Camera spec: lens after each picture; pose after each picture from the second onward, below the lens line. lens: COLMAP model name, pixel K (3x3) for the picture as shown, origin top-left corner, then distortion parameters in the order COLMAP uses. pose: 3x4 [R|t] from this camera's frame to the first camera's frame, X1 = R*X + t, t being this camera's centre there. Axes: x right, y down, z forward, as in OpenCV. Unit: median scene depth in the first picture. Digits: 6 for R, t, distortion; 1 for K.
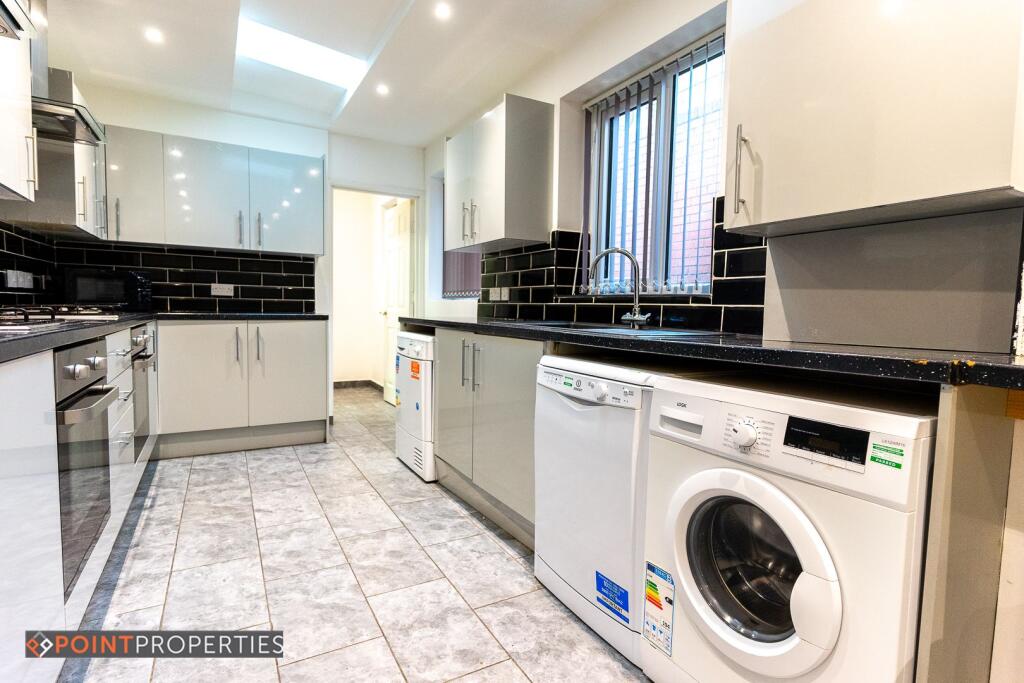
lens RADIAL K [[507.9, 0, 512.0], [0, 507.9, 341.5], [0, 0, 1]] dist [-0.002372, -0.000258]
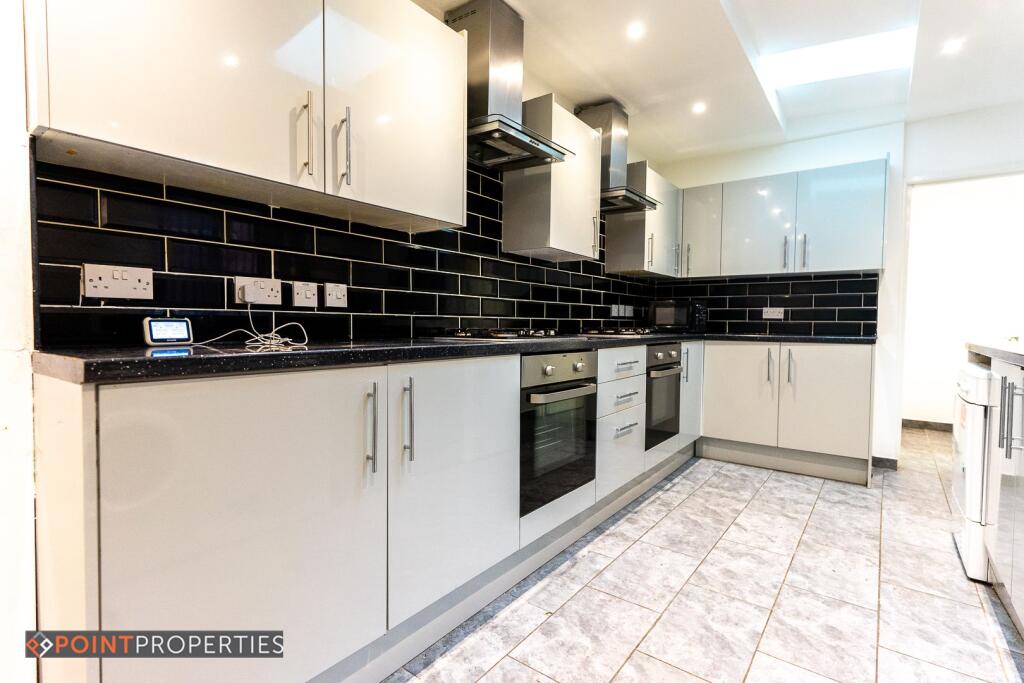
lens RADIAL K [[489.1, 0, 512.0], [0, 489.1, 341.5], [0, 0, 1]] dist [0.002657, -0.000195]
pose [[0.395929, 0.021278, -0.918035, 0.213323], [-0.062743, 0.998022, -0.003928, -0.007249], [0.916135, 0.059155, 0.396481, 0.148131]]
